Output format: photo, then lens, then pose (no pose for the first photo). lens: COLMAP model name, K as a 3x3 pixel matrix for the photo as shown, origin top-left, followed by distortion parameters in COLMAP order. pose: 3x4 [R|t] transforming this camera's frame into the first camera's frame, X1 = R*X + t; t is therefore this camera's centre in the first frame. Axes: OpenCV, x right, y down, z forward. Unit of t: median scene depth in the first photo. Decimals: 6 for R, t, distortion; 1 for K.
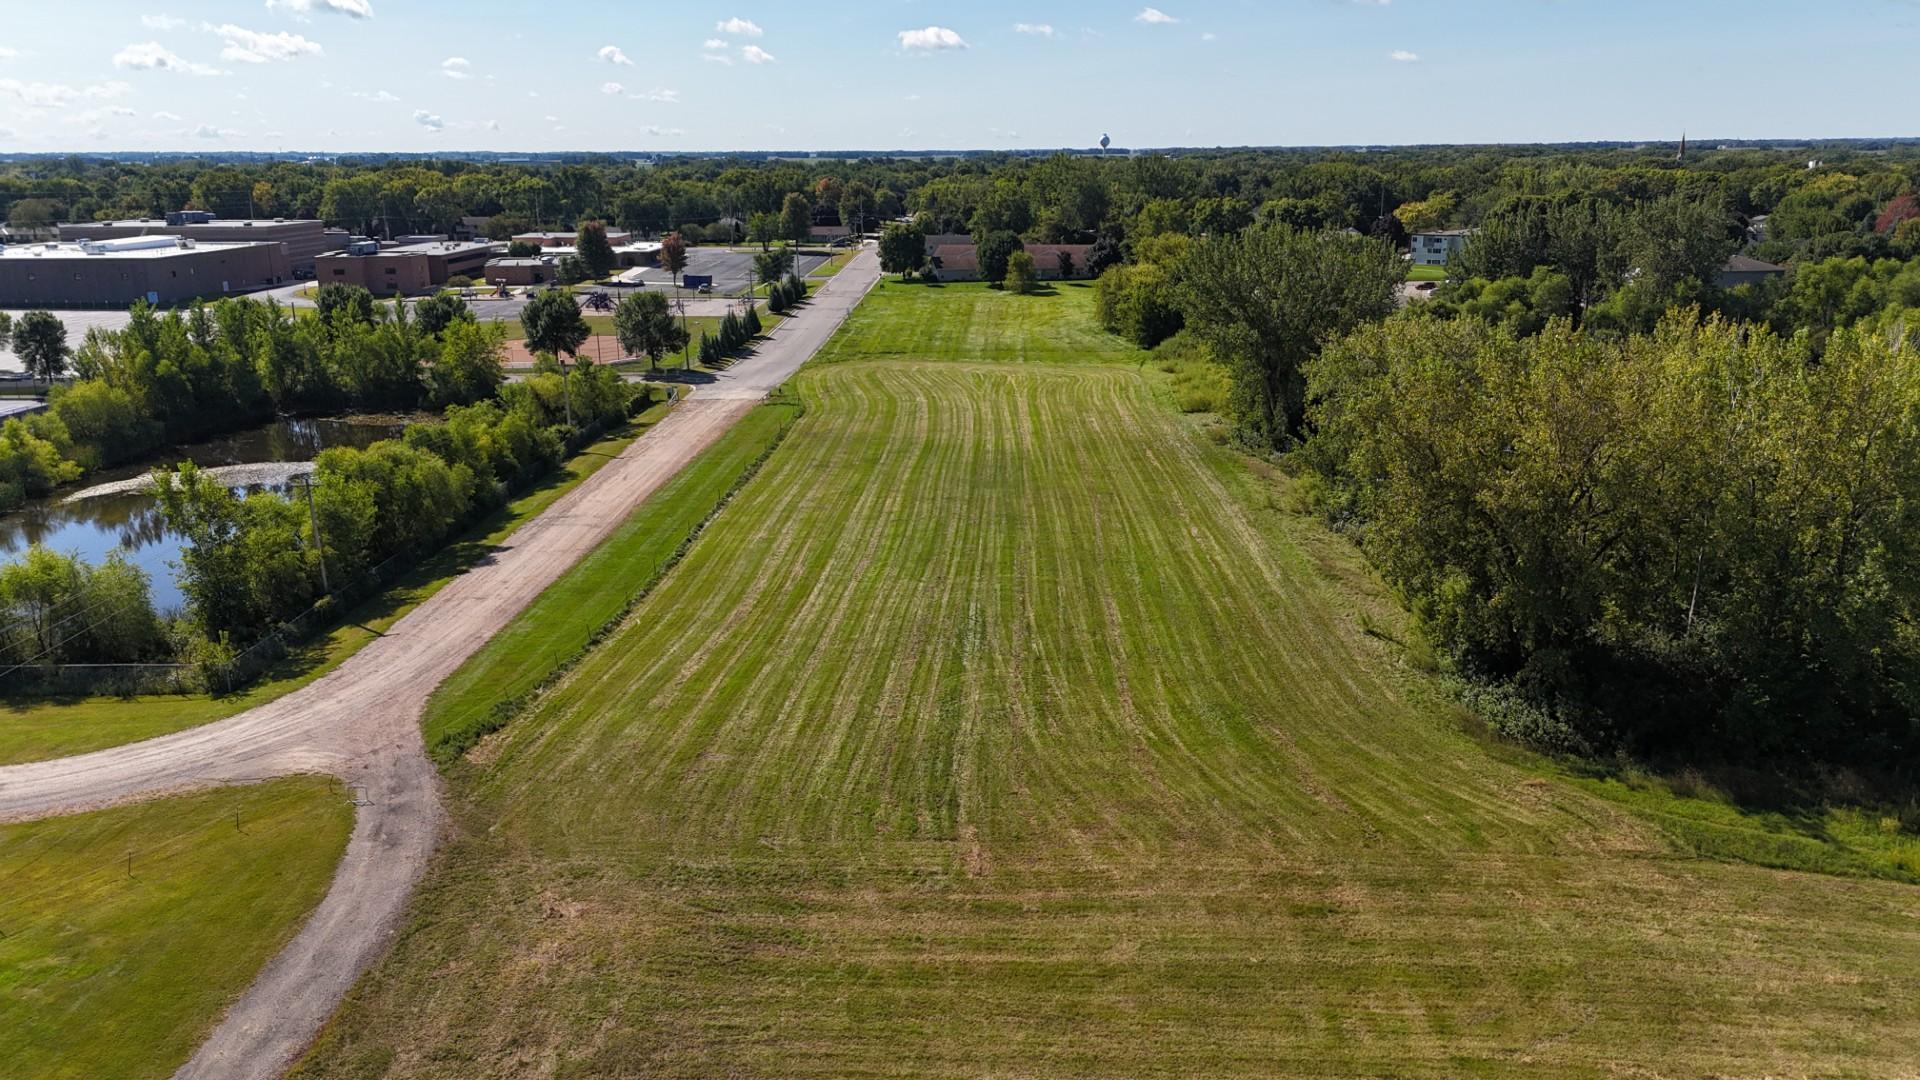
lens RADIAL K [[1409.3, 0, 966.4], [0, 1409.3, 539.4], [0, 0, 1]] dist [0.076526, -0.074677]
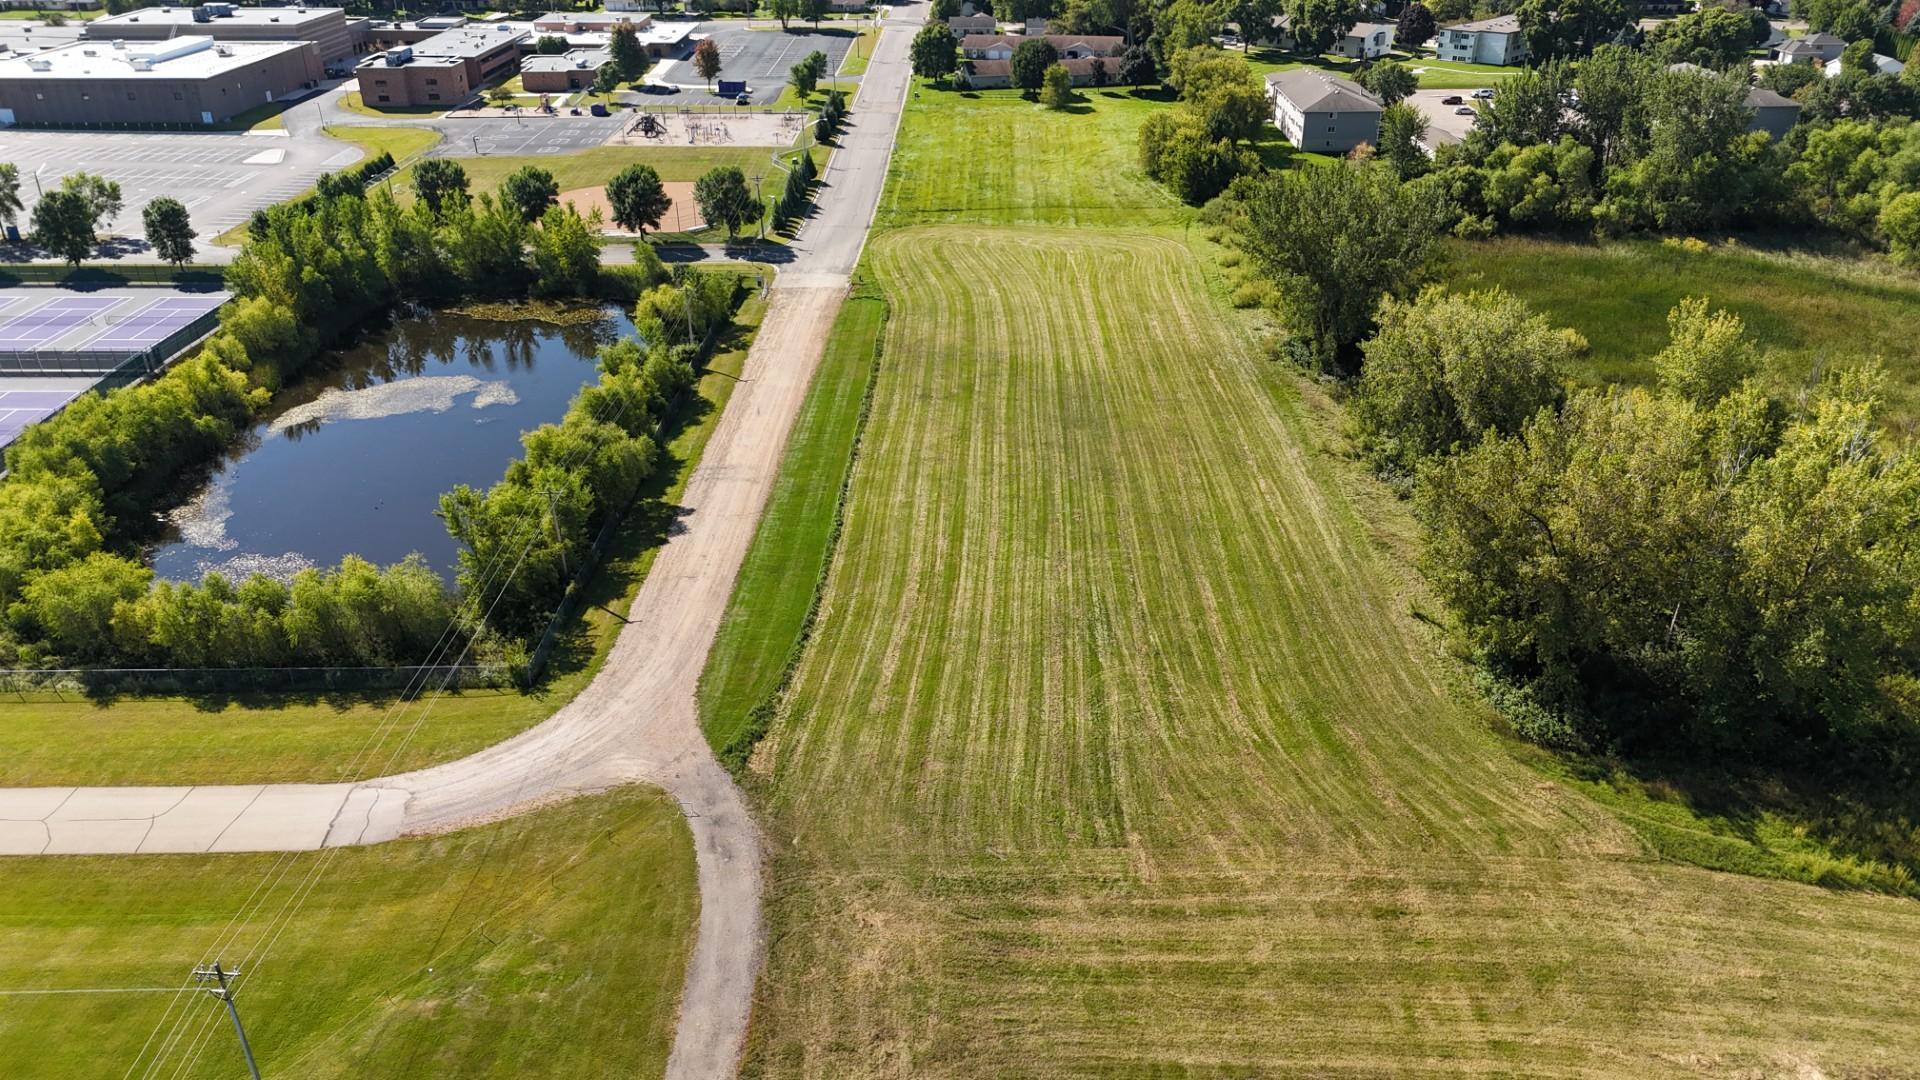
lens RADIAL K [[1409.3, 0, 966.4], [0, 1409.3, 539.4], [0, 0, 1]] dist [0.076526, -0.074677]
pose [[0.999927, -0.003308, 0.011594, -0.134100], [0.000878, 0.979050, 0.203618, -0.271849], [-0.012025, -0.203593, 0.978982, -0.218074]]
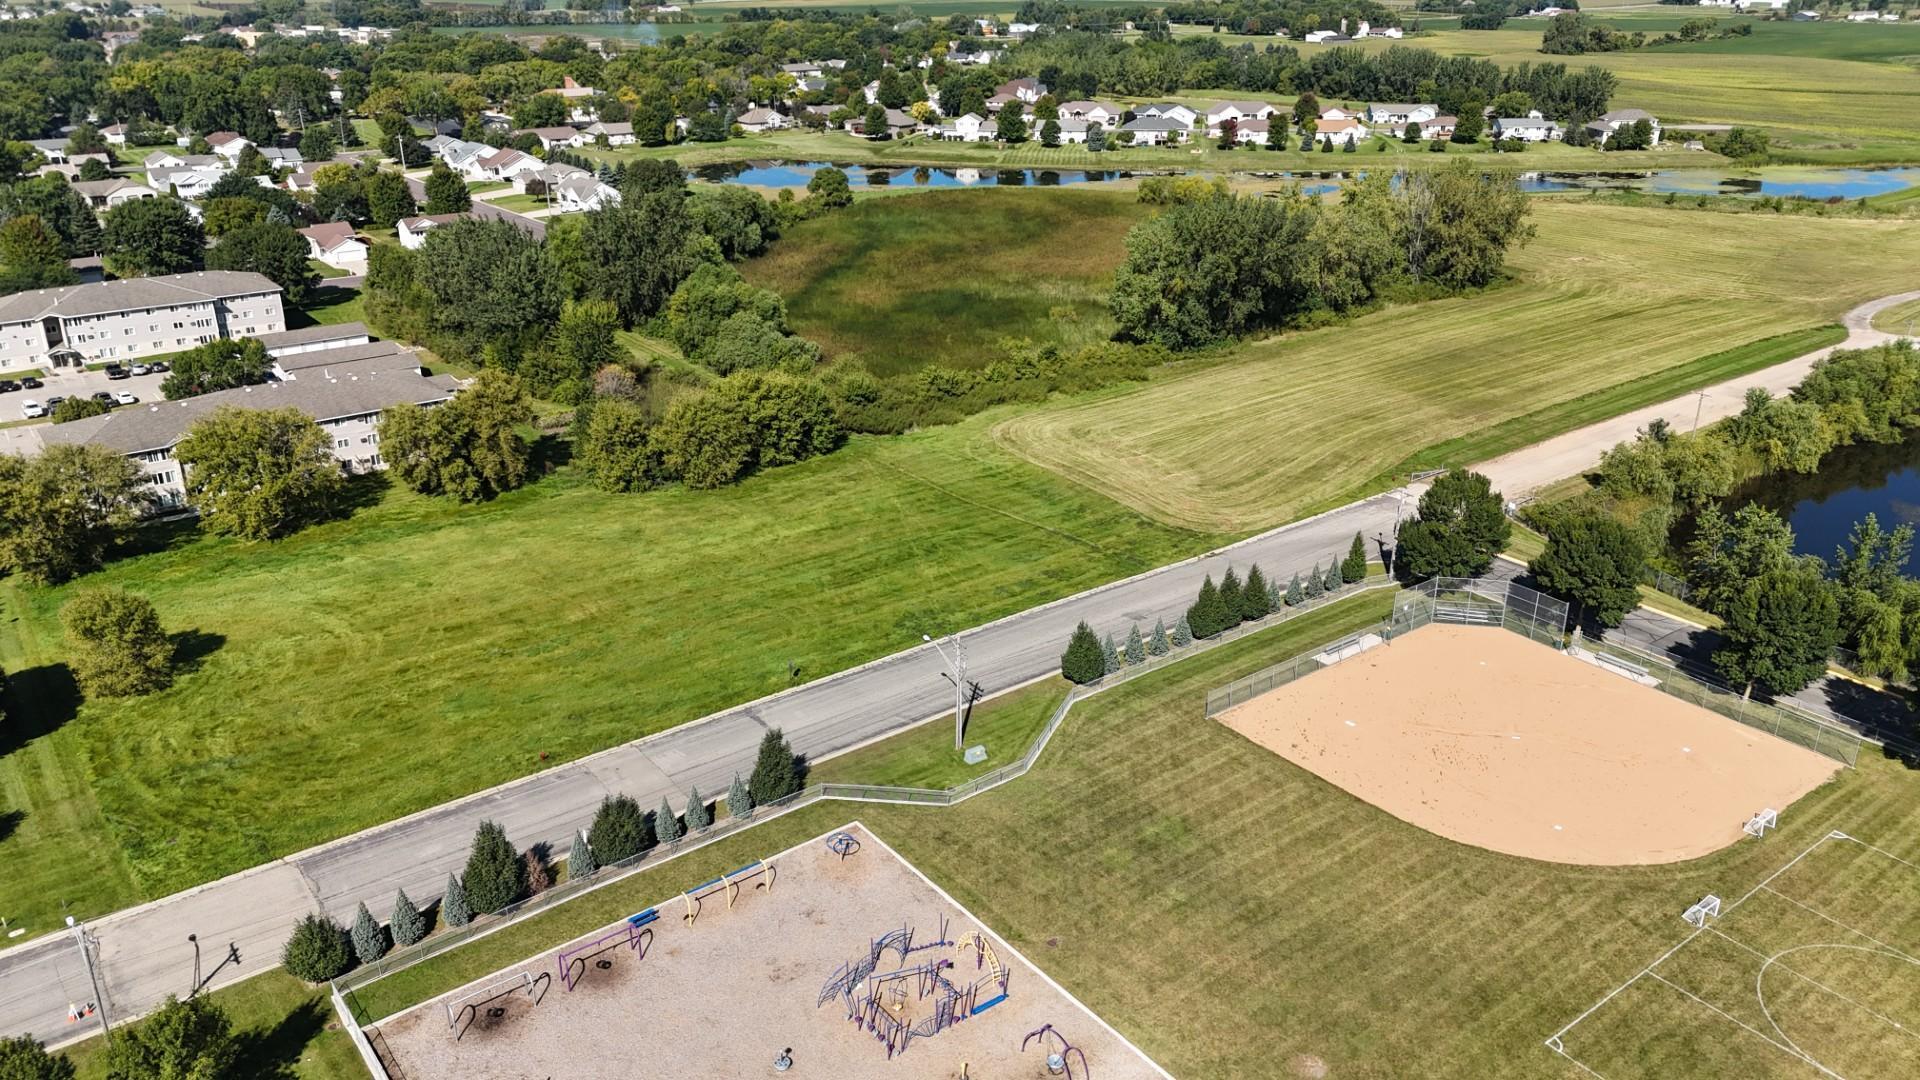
lens RADIAL K [[1409.3, 0, 966.4], [0, 1409.3, 539.4], [0, 0, 1]] dist [0.076526, -0.074677]
pose [[-0.628205, -0.282747, 0.724854, -1.307490], [0.217732, 0.830521, 0.512666, -1.241250], [-0.746961, 0.479884, -0.460174, 3.425105]]
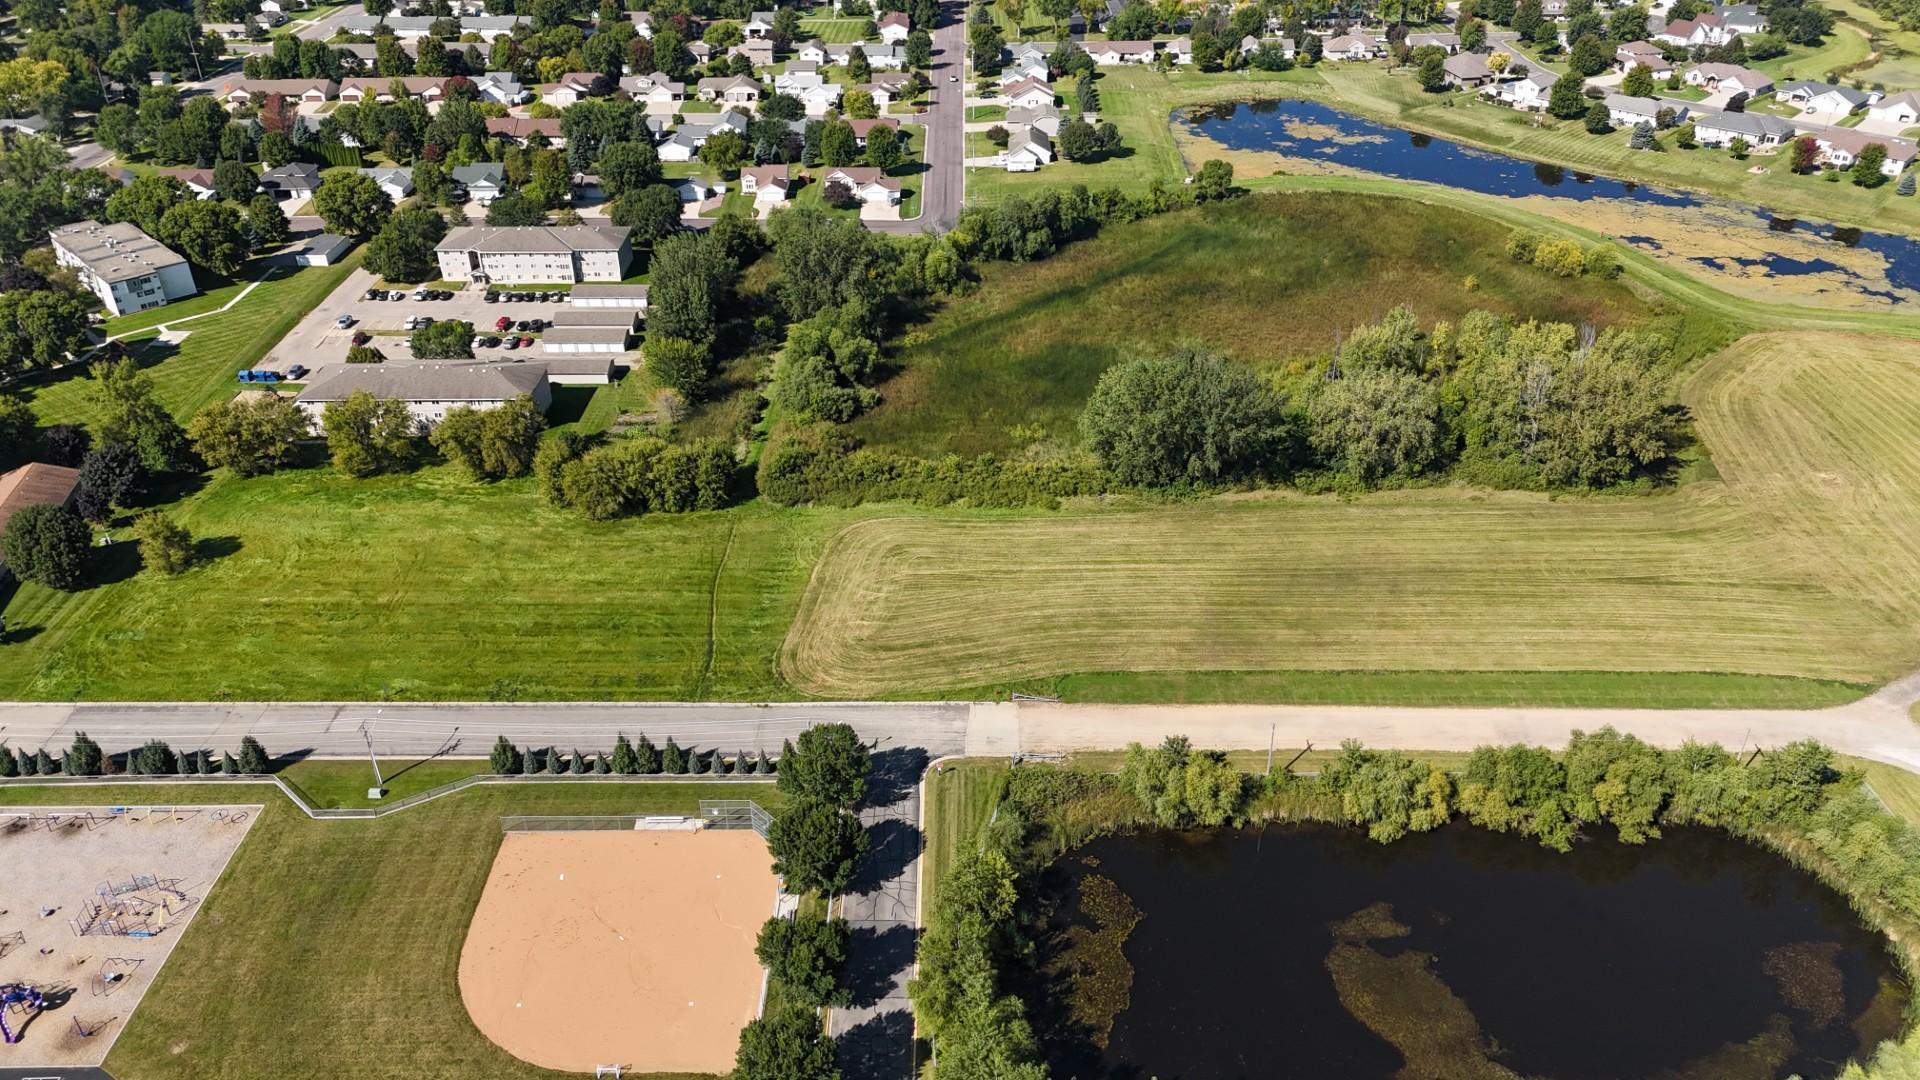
lens RADIAL K [[1409.3, 0, 966.4], [0, 1409.3, 539.4], [0, 0, 1]] dist [0.076526, -0.074677]
pose [[-0.024309, -0.508301, 0.860836, -2.011794], [0.272323, 0.825160, 0.494925, -1.494586], [-0.961899, 0.246457, 0.118363, 1.836172]]
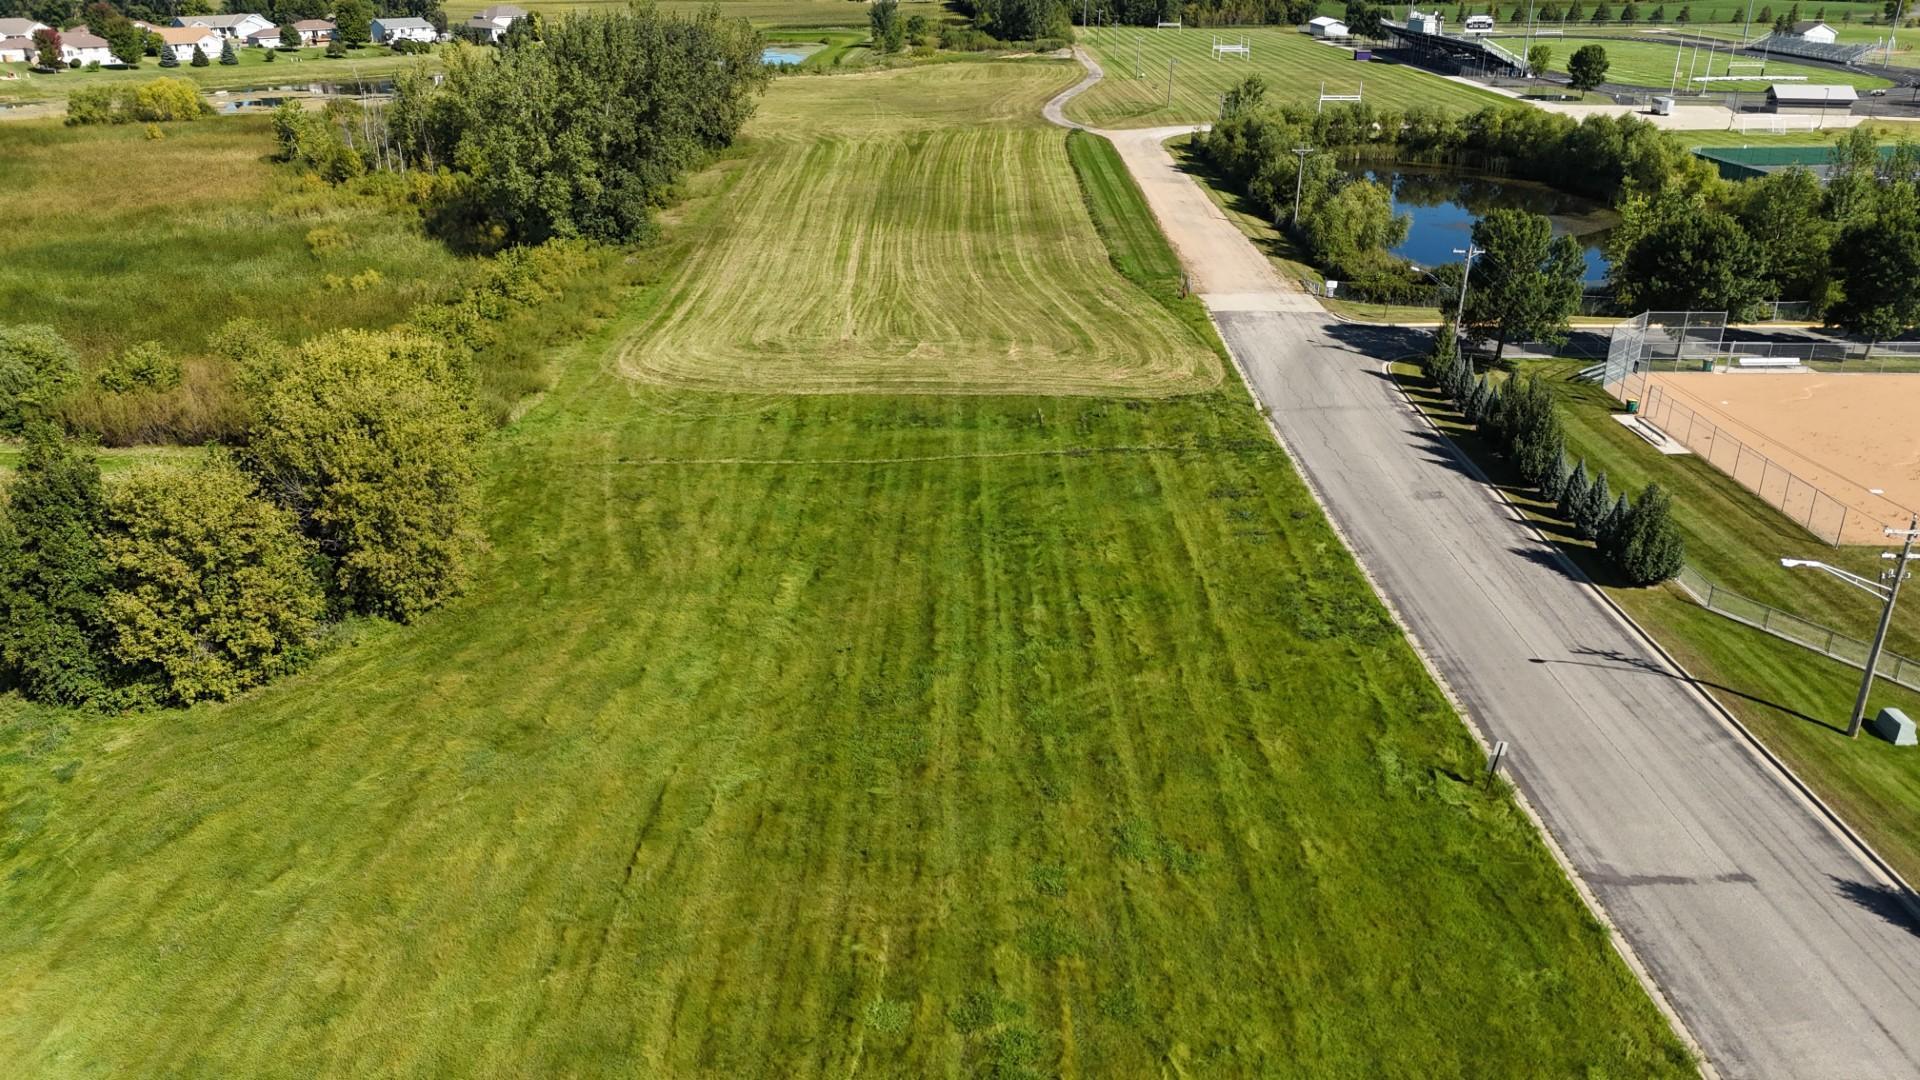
lens RADIAL K [[1409.3, 0, 966.4], [0, 1409.3, 539.4], [0, 0, 1]] dist [0.076526, -0.074677]
pose [[-0.999302, 0.025386, -0.027400, -0.003956], [0.002651, 0.779896, 0.625904, -0.951563], [0.037258, 0.625394, -0.779419, 3.408987]]
